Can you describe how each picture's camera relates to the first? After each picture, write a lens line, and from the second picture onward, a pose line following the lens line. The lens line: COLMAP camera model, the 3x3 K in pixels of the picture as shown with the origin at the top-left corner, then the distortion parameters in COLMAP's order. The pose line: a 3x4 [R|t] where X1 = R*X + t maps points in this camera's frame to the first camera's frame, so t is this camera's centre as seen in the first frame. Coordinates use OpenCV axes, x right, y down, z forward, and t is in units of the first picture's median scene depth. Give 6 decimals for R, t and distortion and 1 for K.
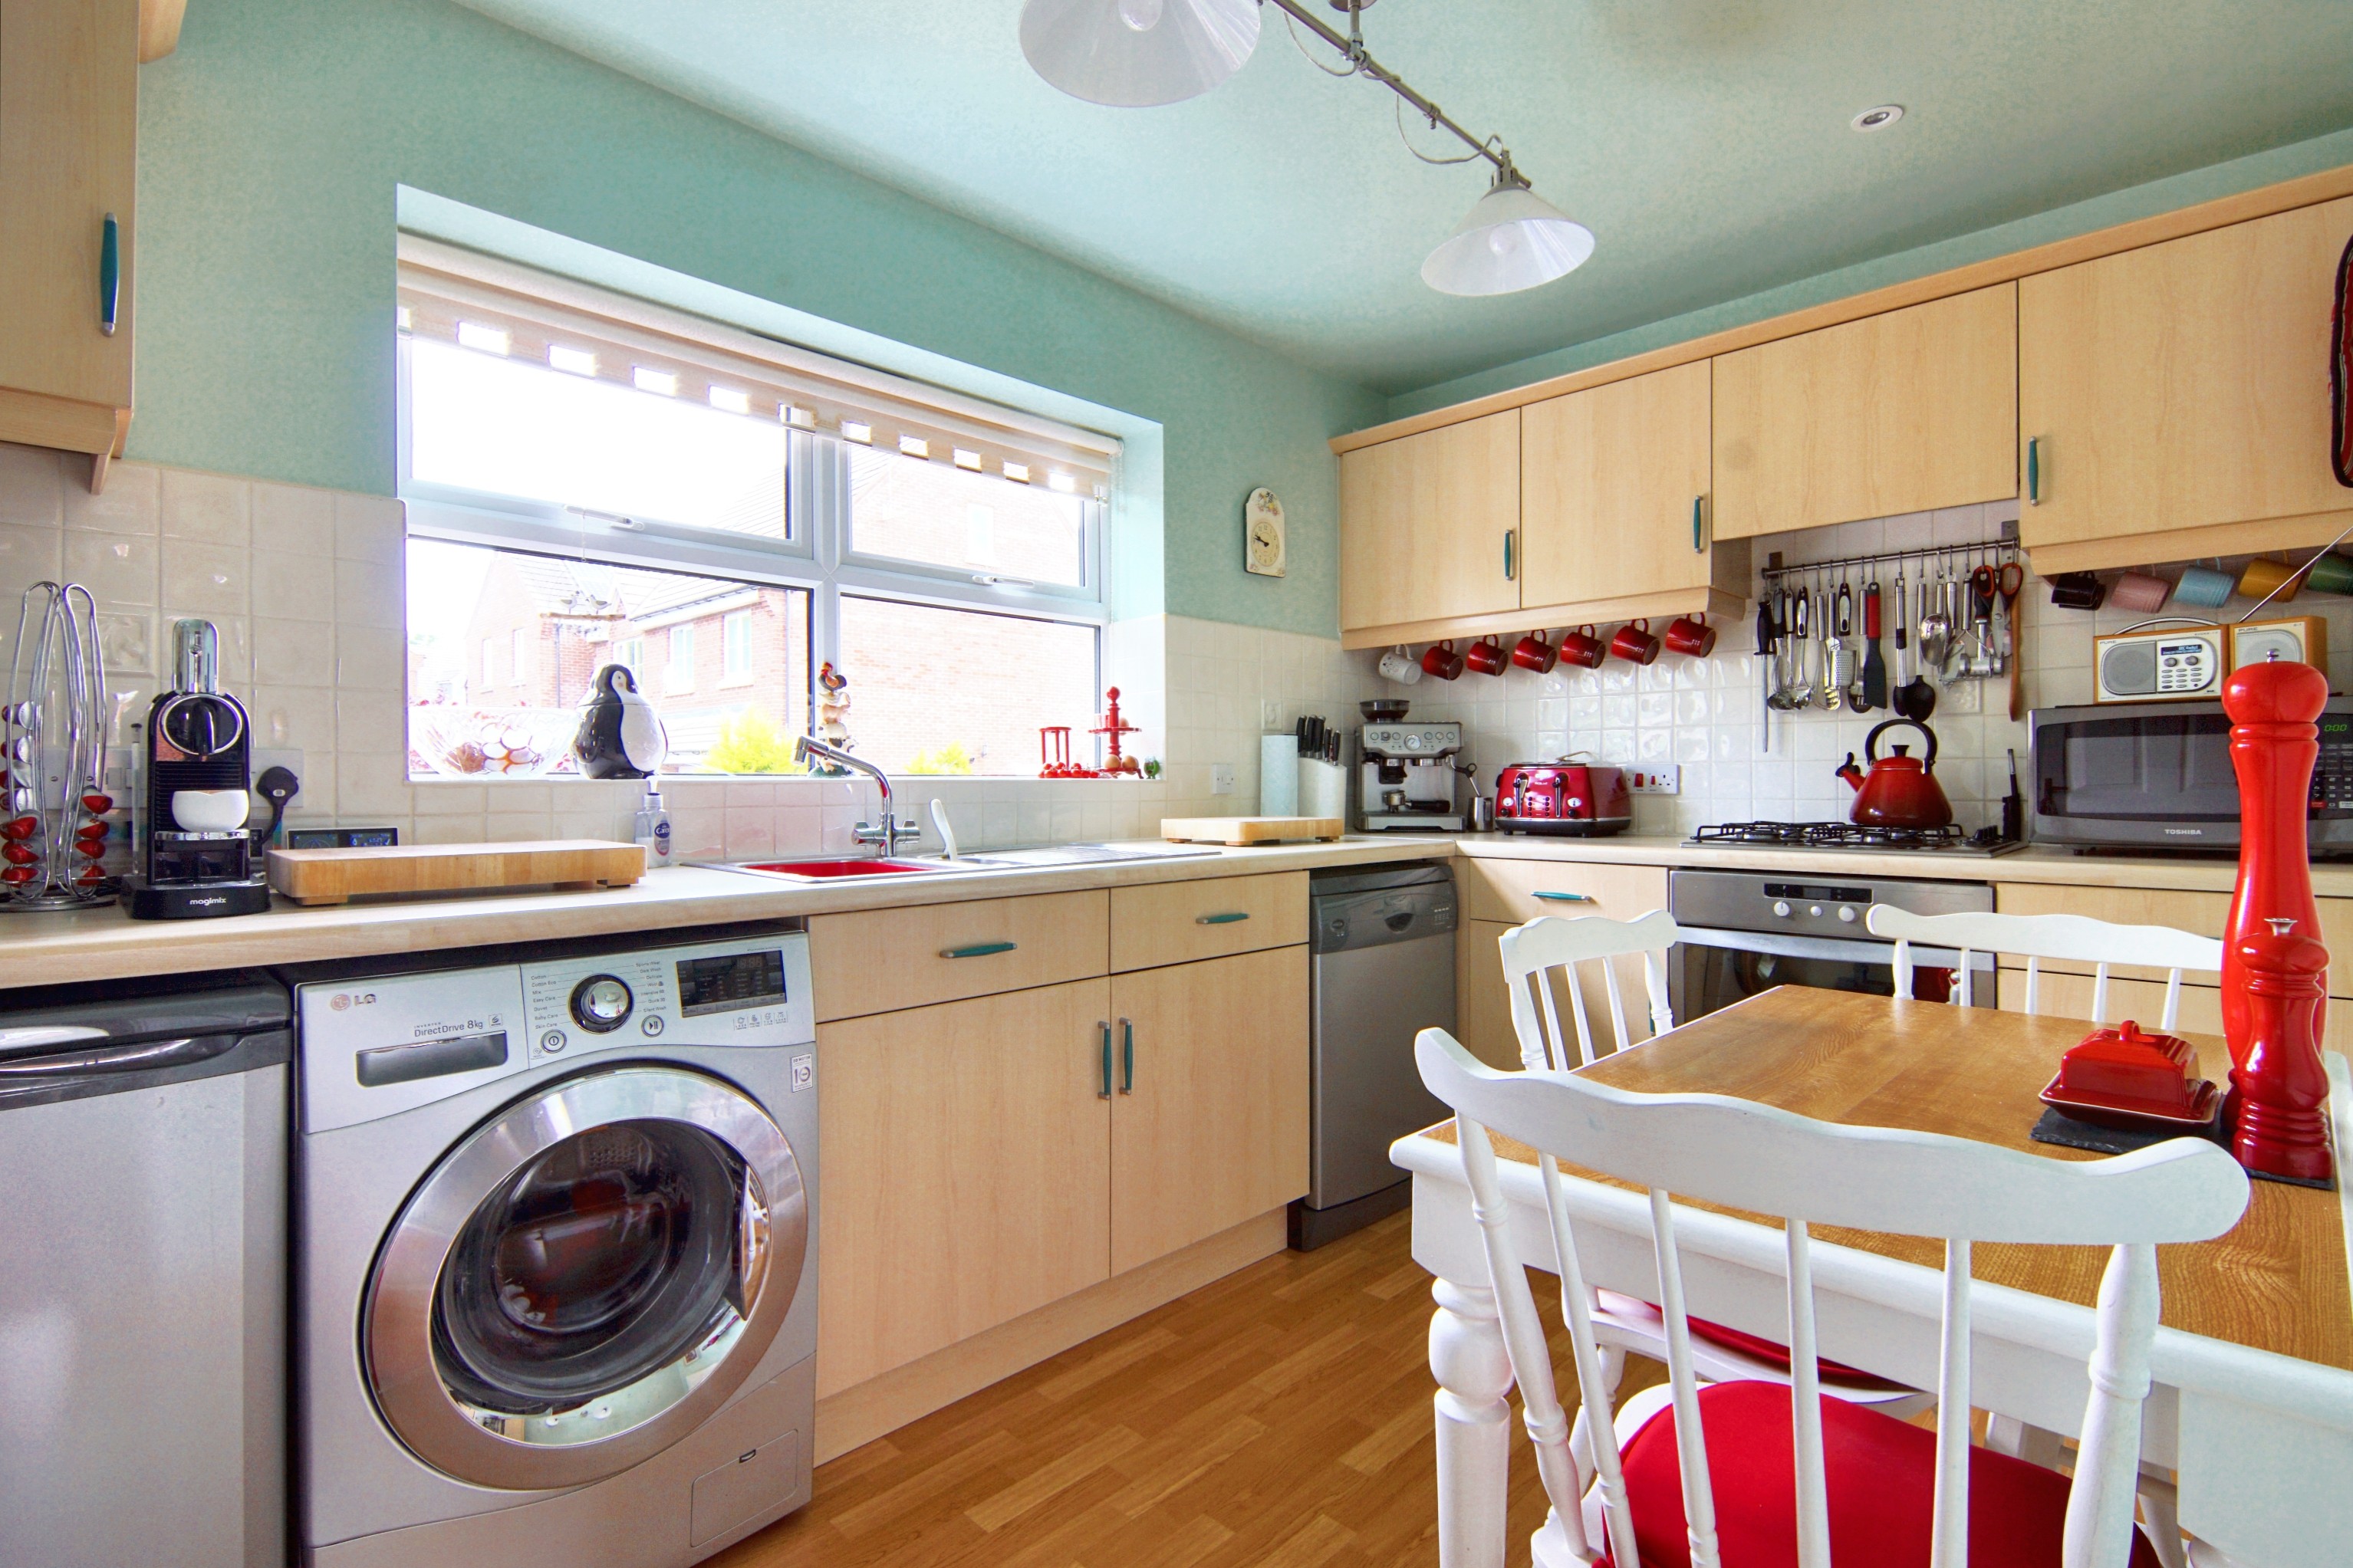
lens RADIAL K [[1124.0, 0, 1176.5], [0, 1124.0, 784.0], [0, 0, 1]] dist [0.028524, -0.000105]
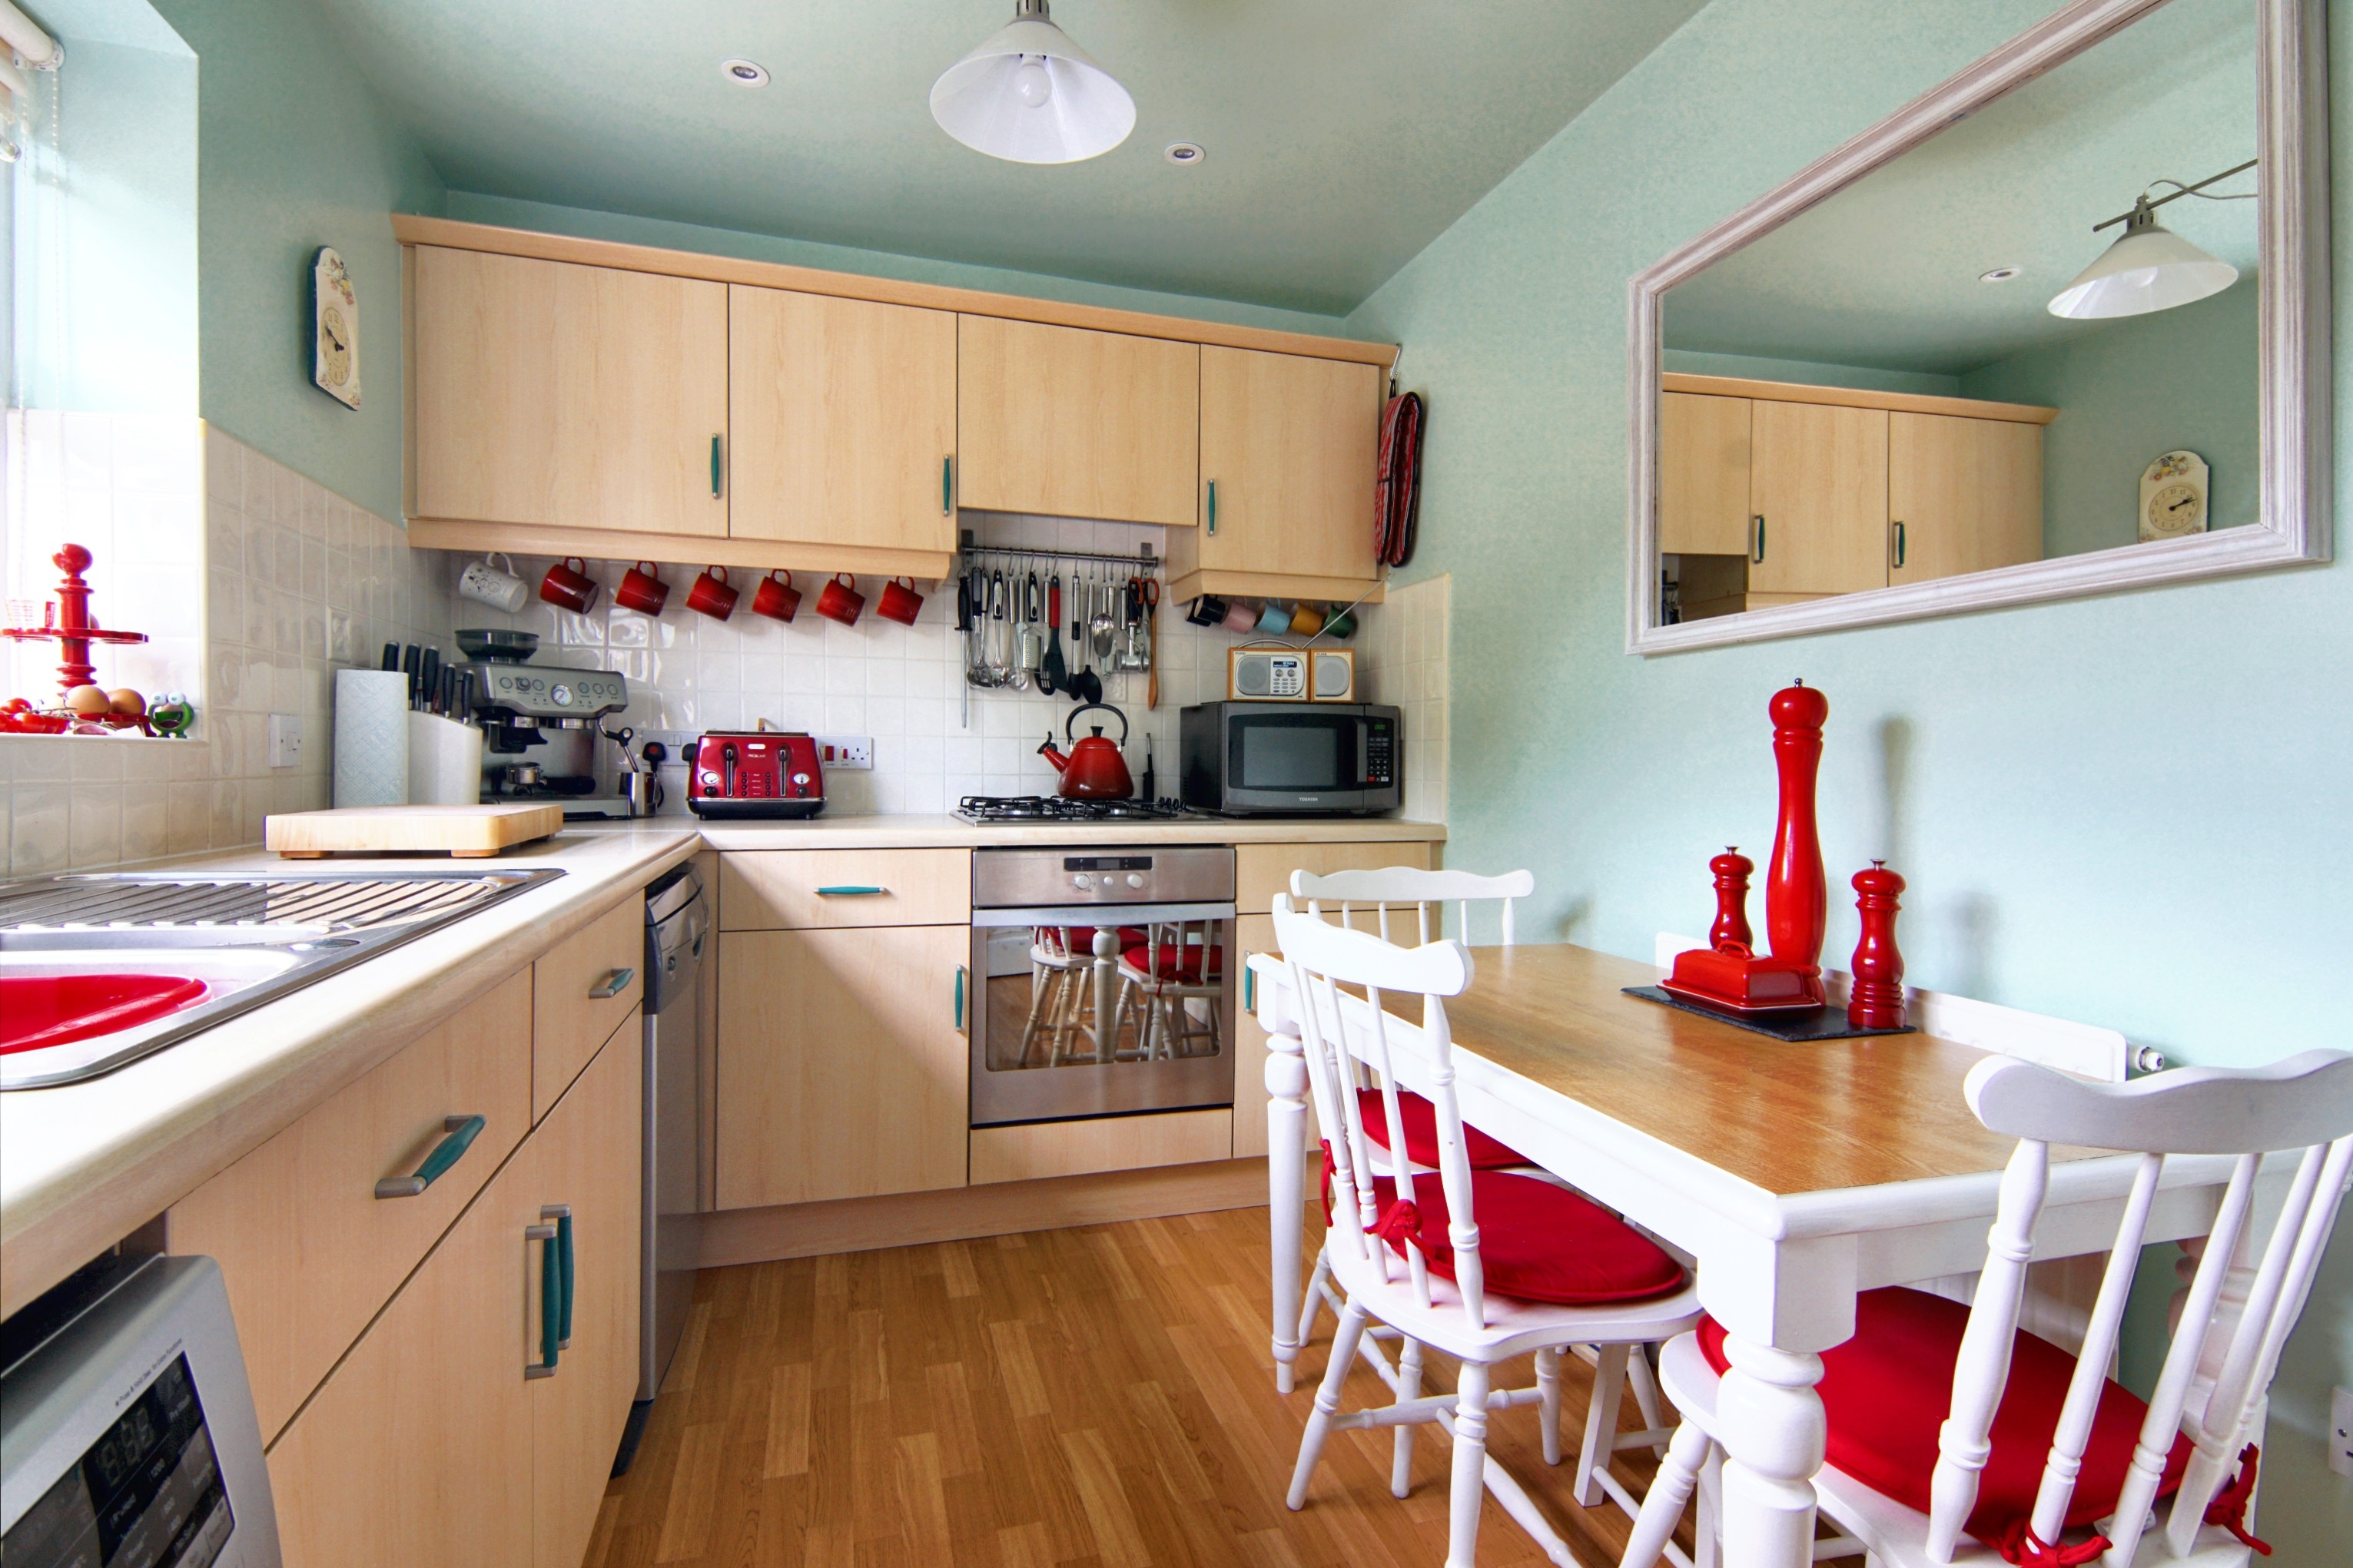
lens RADIAL K [[1111.8, 0, 1176.5], [0, 1111.8, 784.0], [0, 0, 1]] dist [0.026940, -0.016955]
pose [[0.484954, -0.009583, 0.874487, -0.263325], [-0.013121, 0.999748, 0.018233, 0.001306], [-0.874441, -0.020317, 0.484706, 0.370812]]
